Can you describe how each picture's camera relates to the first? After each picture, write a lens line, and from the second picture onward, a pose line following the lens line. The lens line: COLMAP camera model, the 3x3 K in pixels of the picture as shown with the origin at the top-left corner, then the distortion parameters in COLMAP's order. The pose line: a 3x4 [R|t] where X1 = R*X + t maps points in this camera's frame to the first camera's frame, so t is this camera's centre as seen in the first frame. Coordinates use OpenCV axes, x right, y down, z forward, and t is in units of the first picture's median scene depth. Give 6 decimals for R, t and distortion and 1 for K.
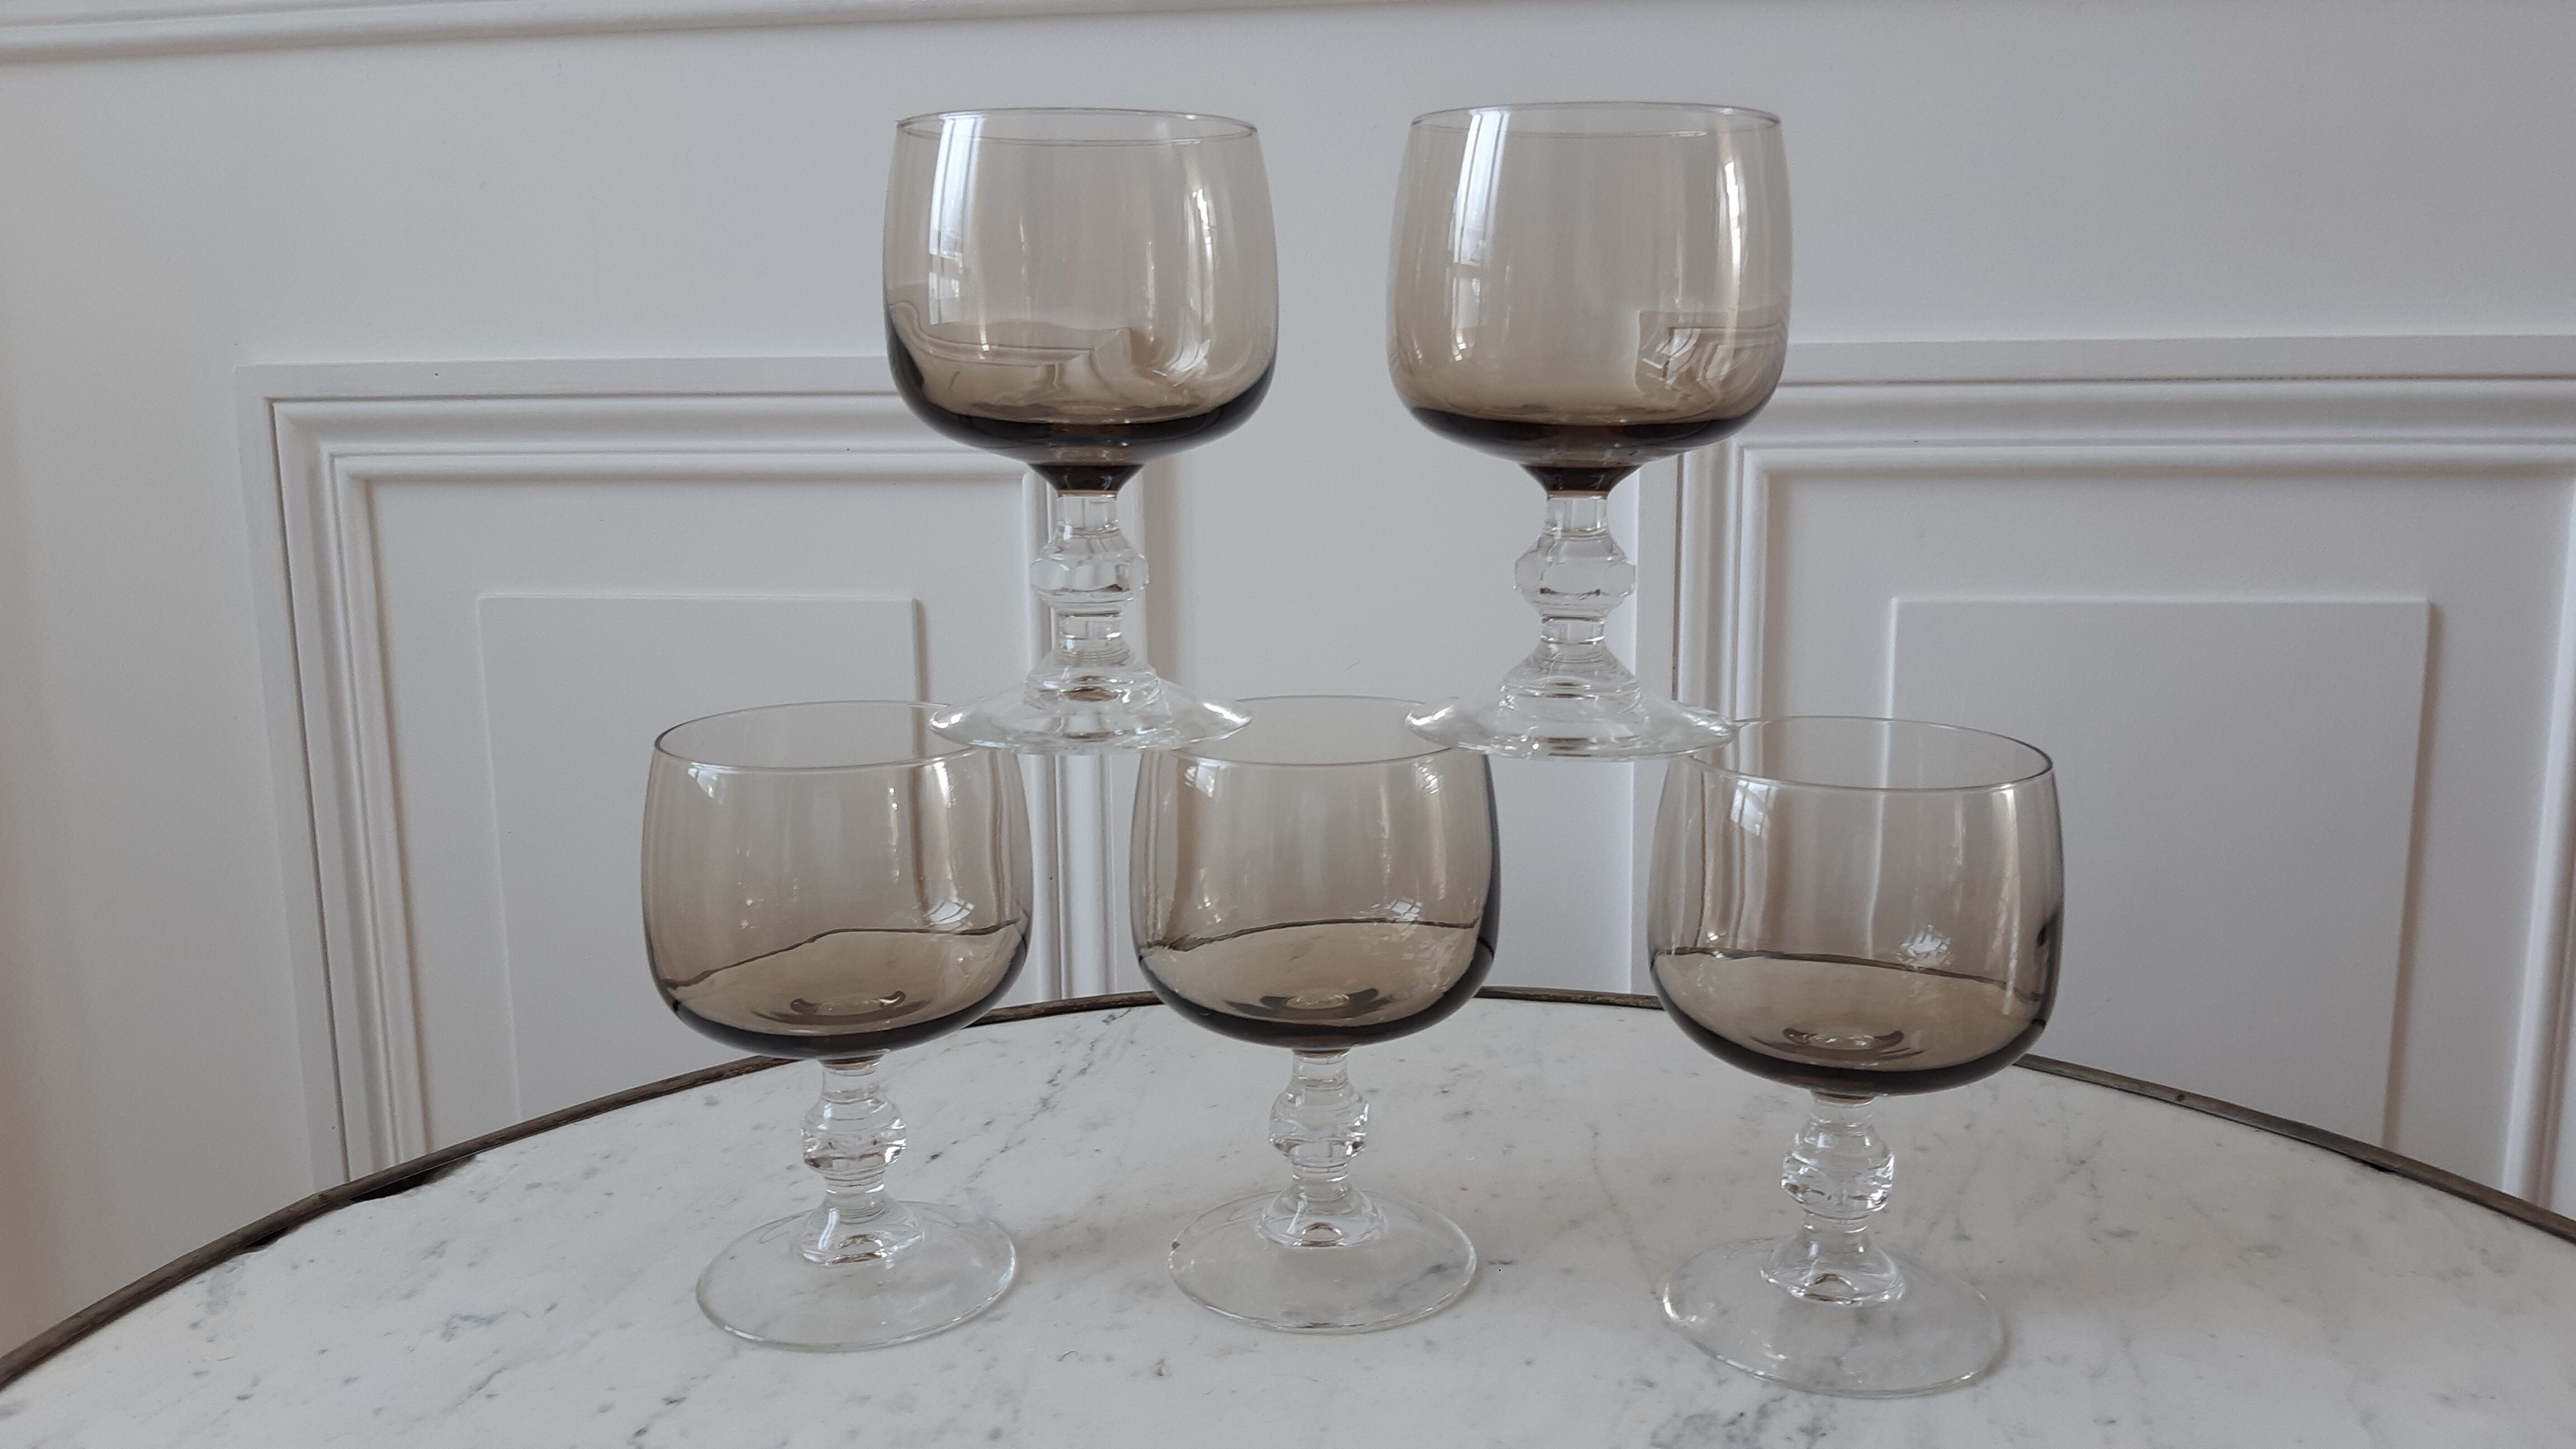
lens RADIAL K [[2074.1, 0, 1287.7], [0, 2074.1, 729.7], [0, 0, 1]] dist [0.050304, -0.124894]
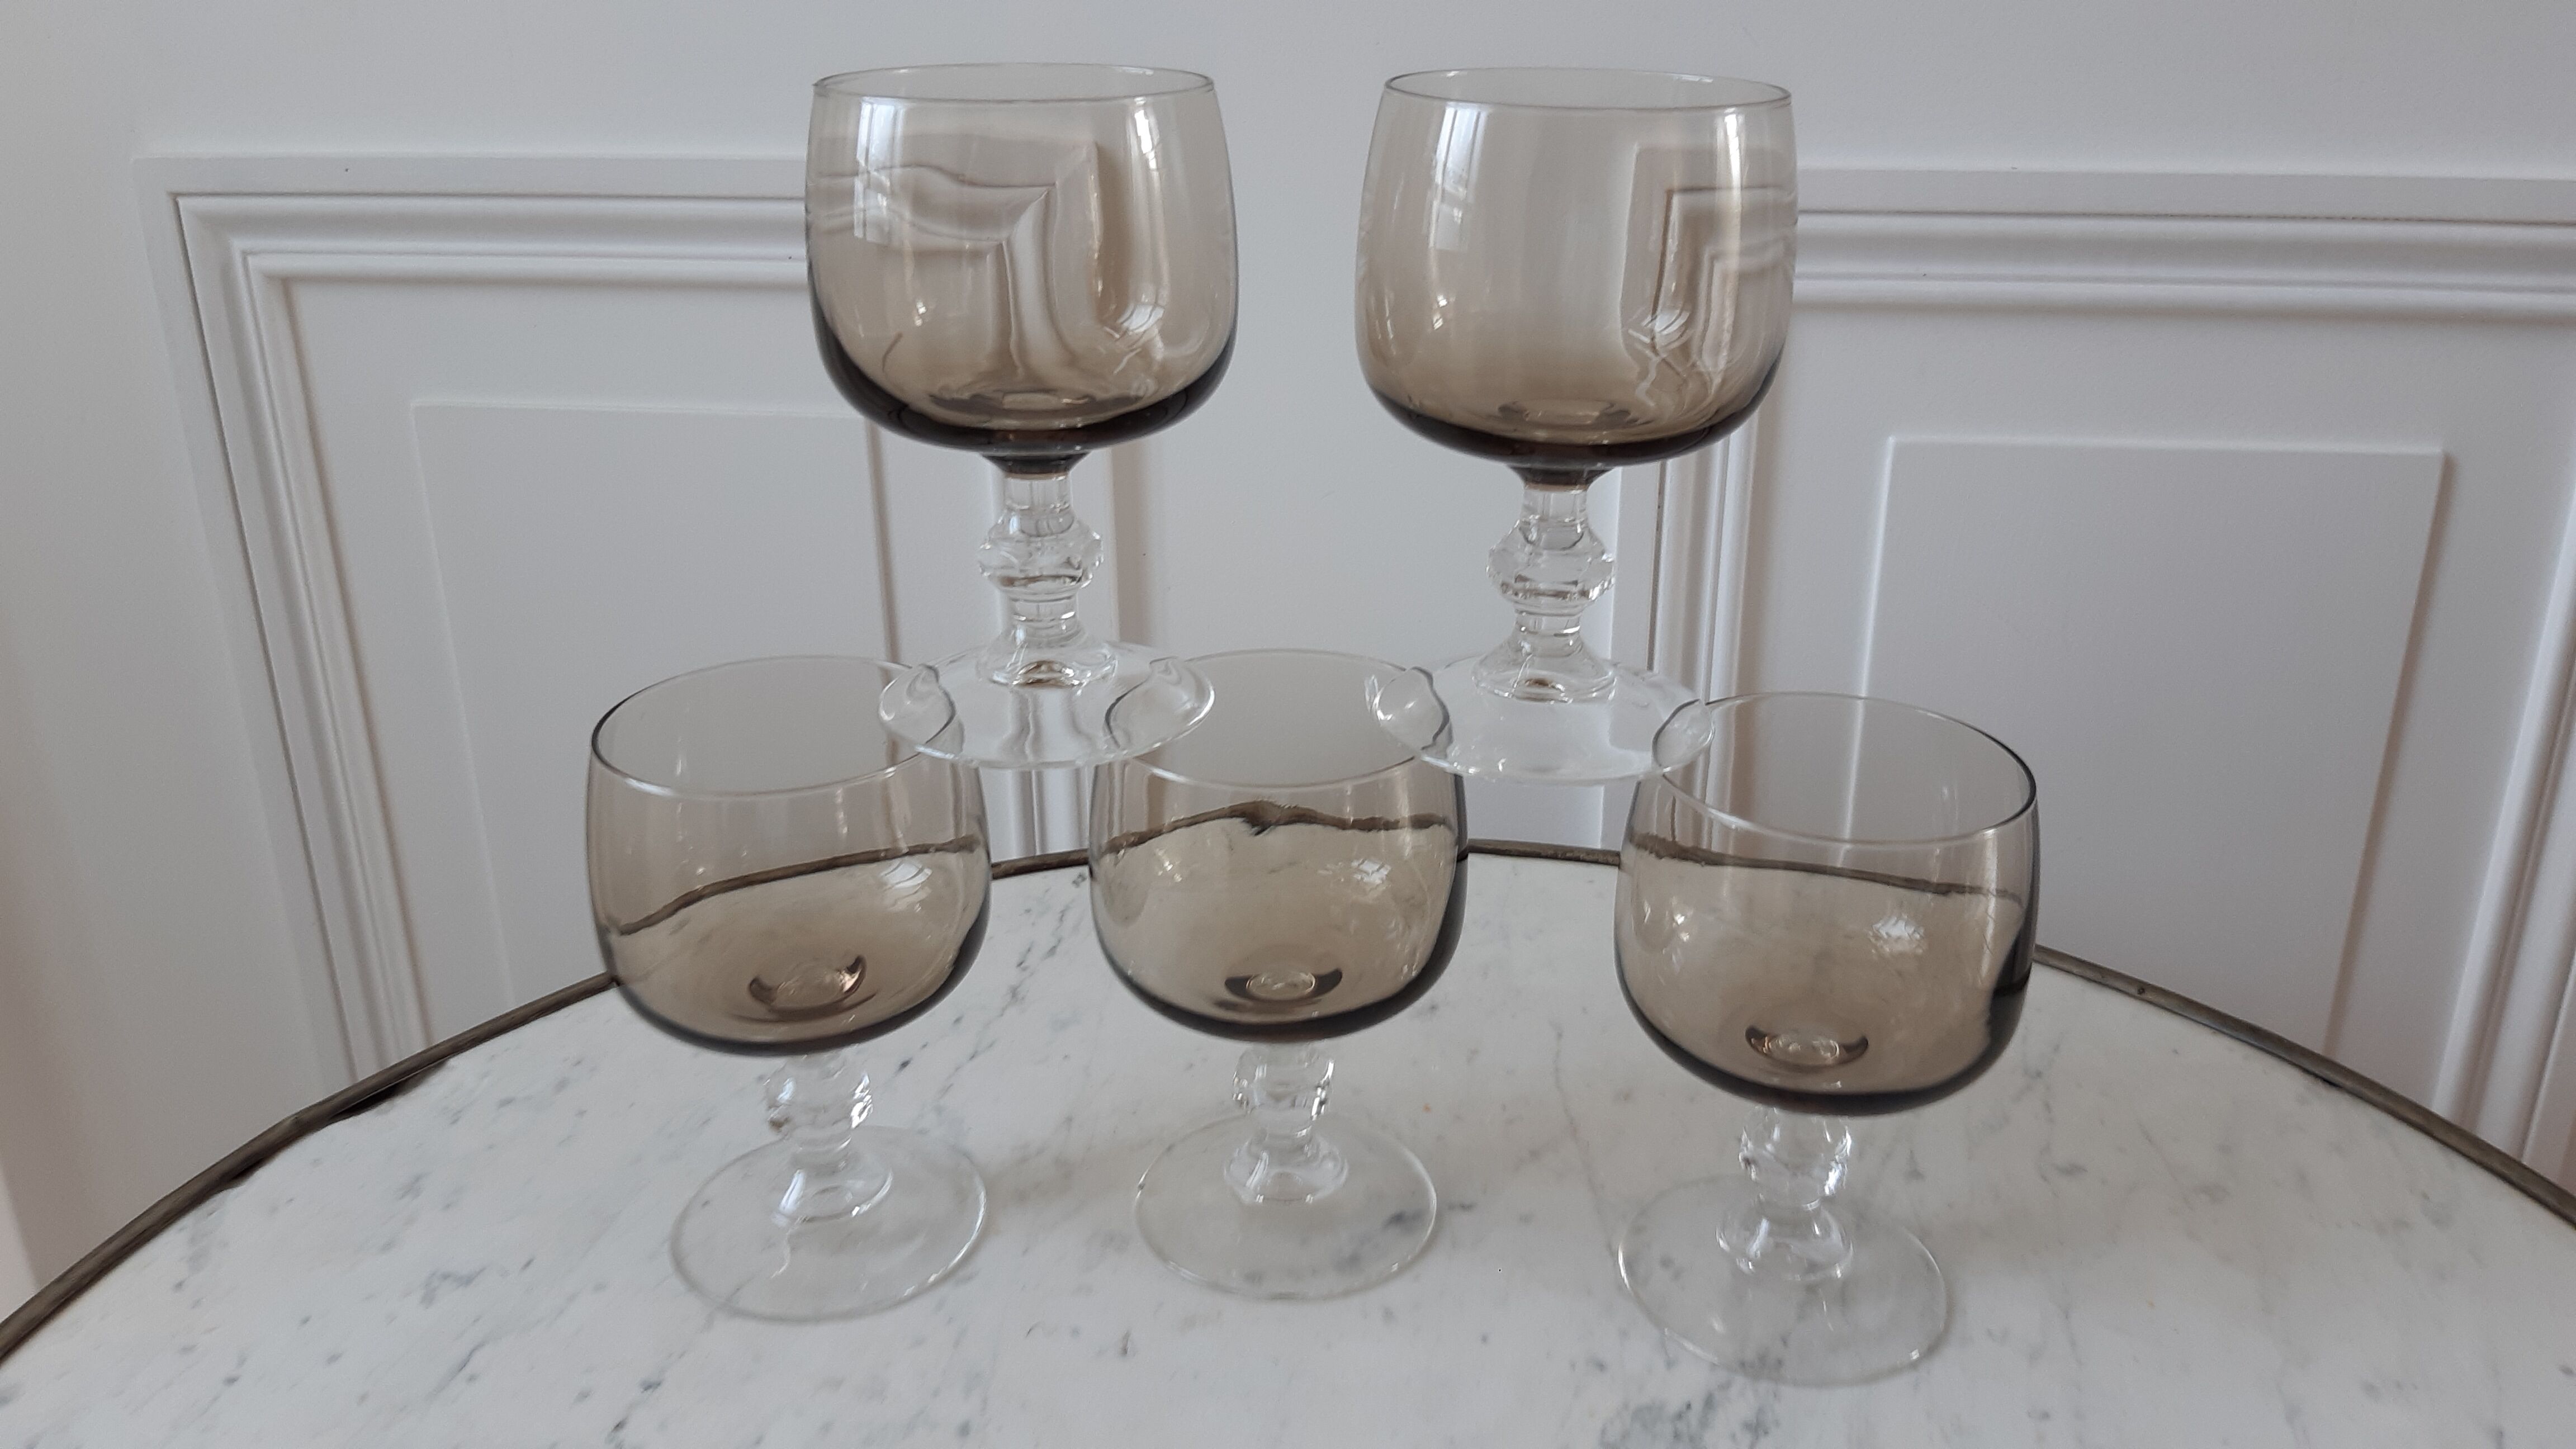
lens RADIAL K [[2074.1, 0, 1289.6], [0, 2074.1, 719.1], [0, 0, 1]] dist [0.050304, -0.124894]
pose [[0.999970, 0.001431, 0.007598, 0.010384], [-0.002947, 0.979070, 0.203500, -0.184480], [-0.007148, -0.203516, 0.979045, 0.051700]]
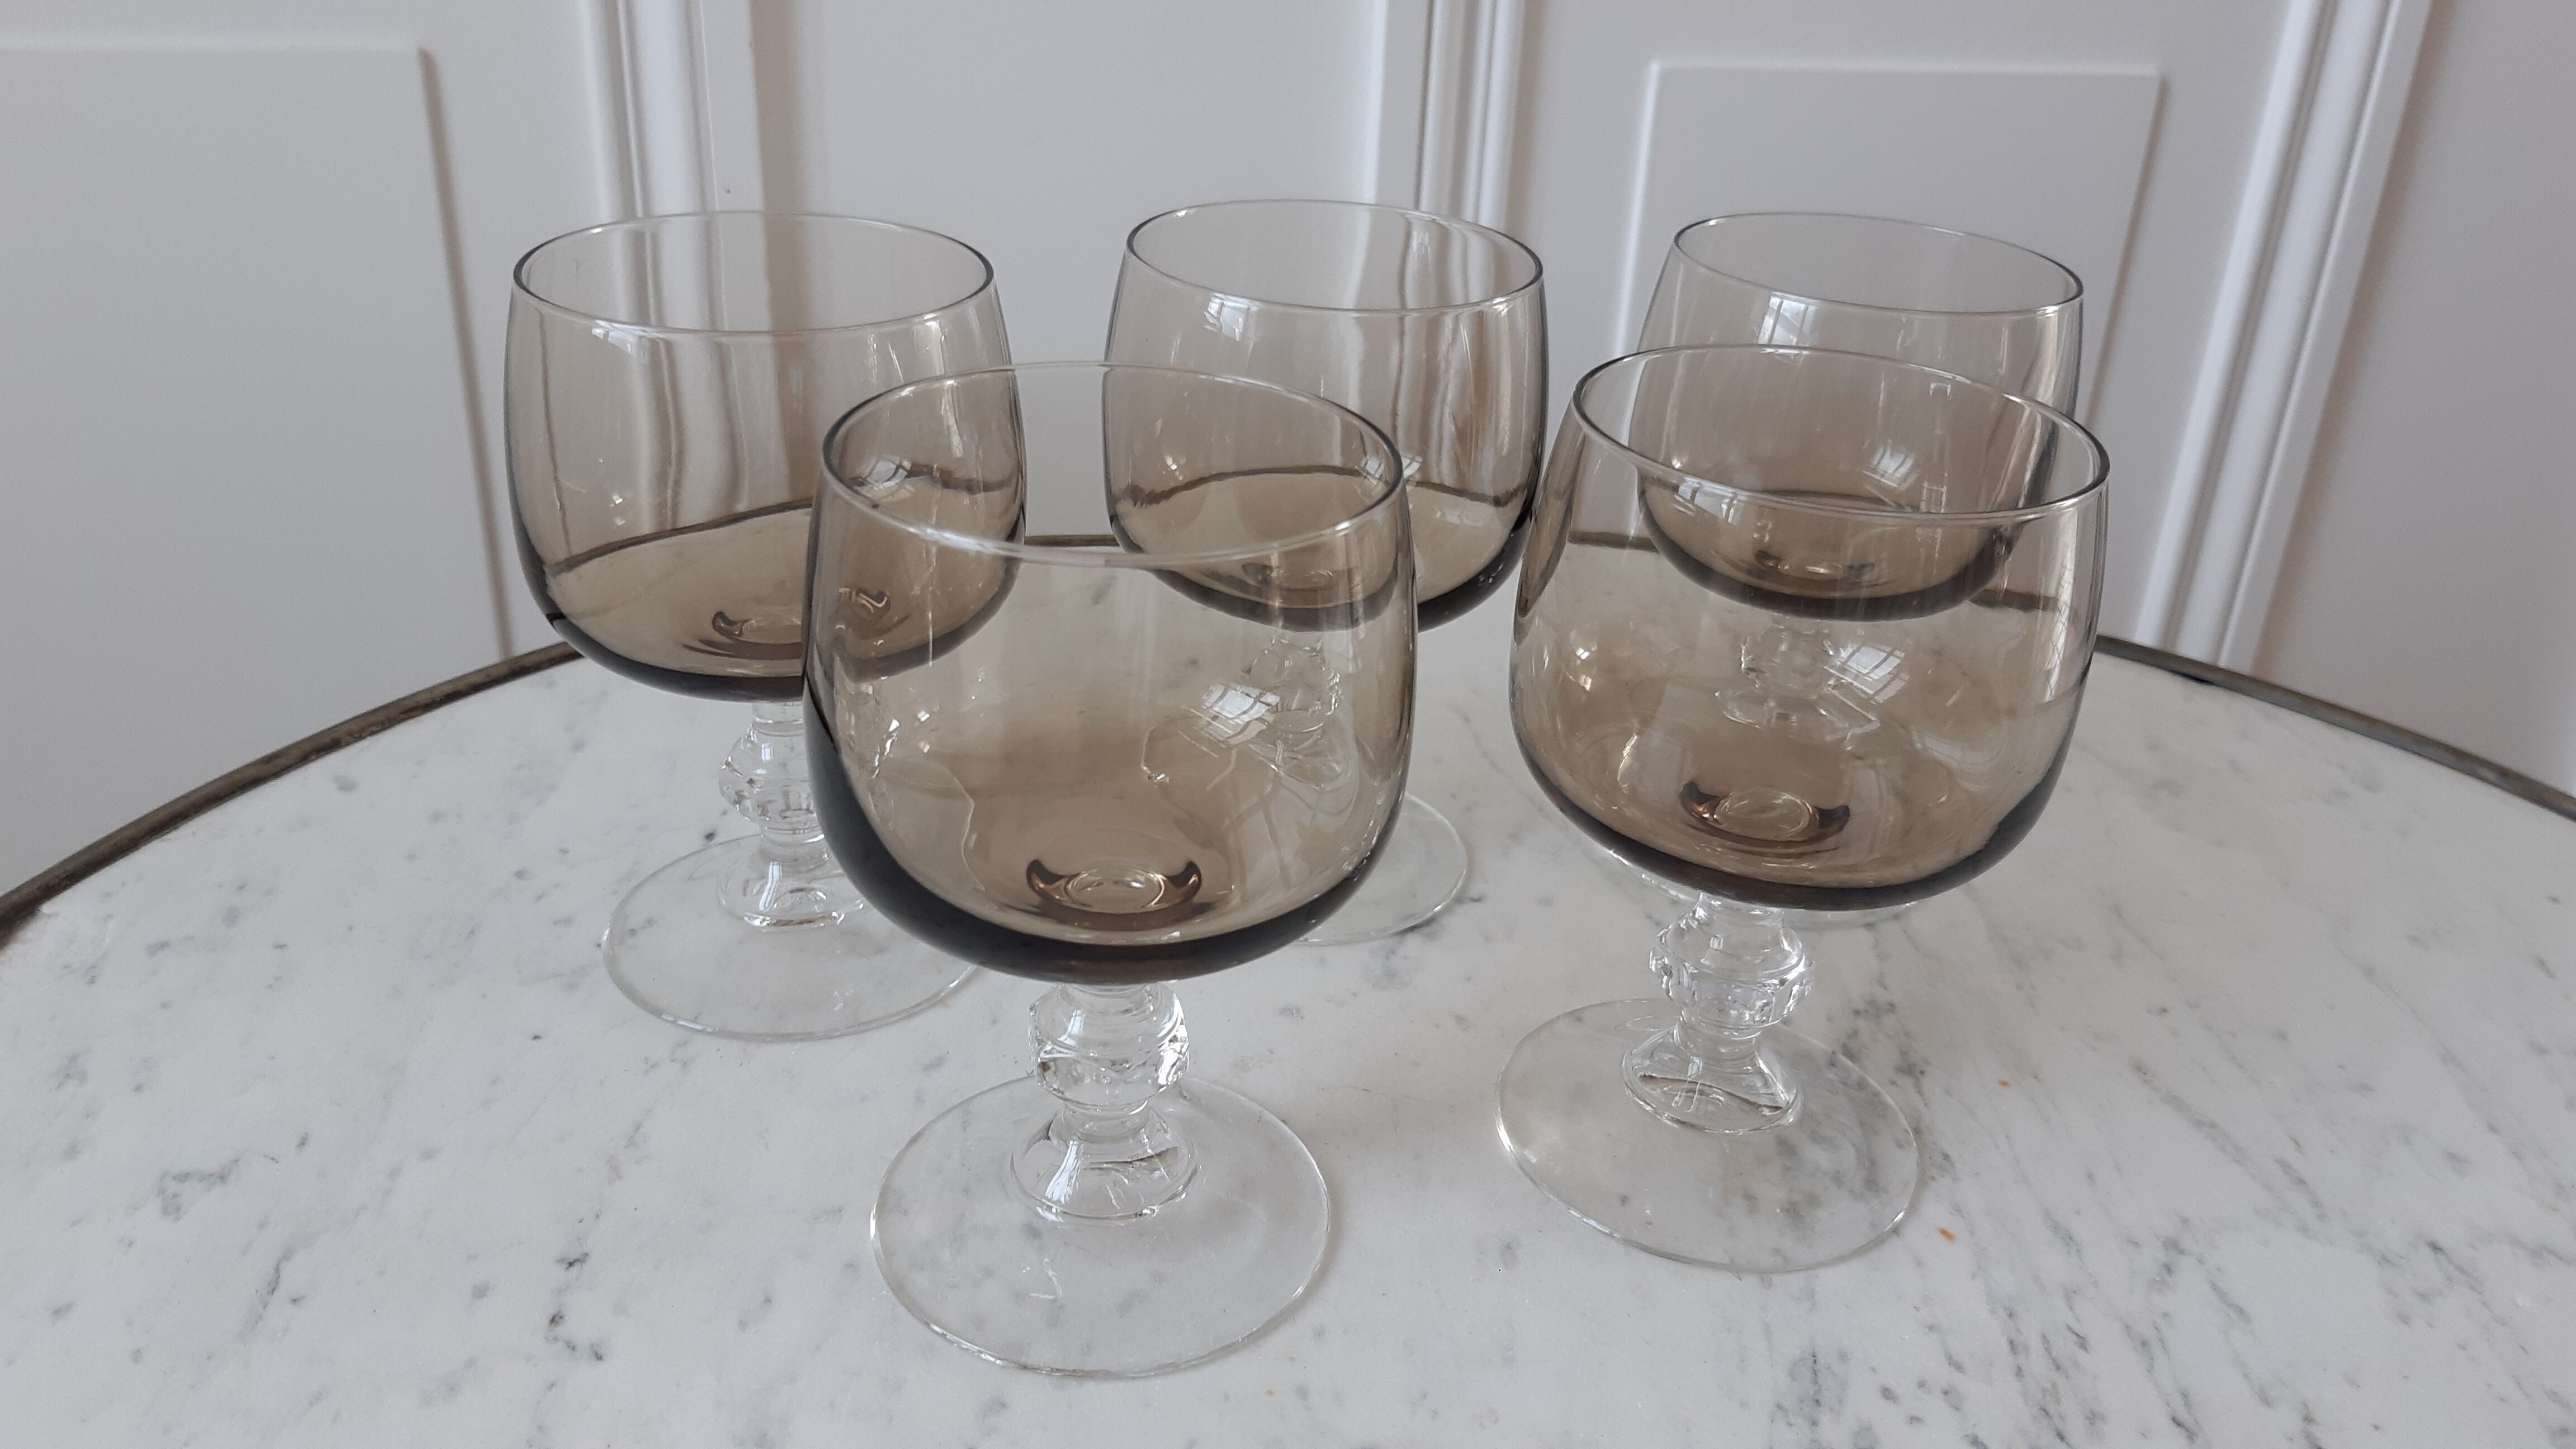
lens RADIAL K [[2074.1, 0, 1298.1], [0, 2074.1, 746.9], [0, 0, 1]] dist [0.050304, -0.124894]
pose [[0.935699, -0.104062, 0.337102, -0.250894], [0.004074, 0.958632, 0.284618, -0.052787], [-0.352775, -0.264944, 0.897415, 0.262391]]
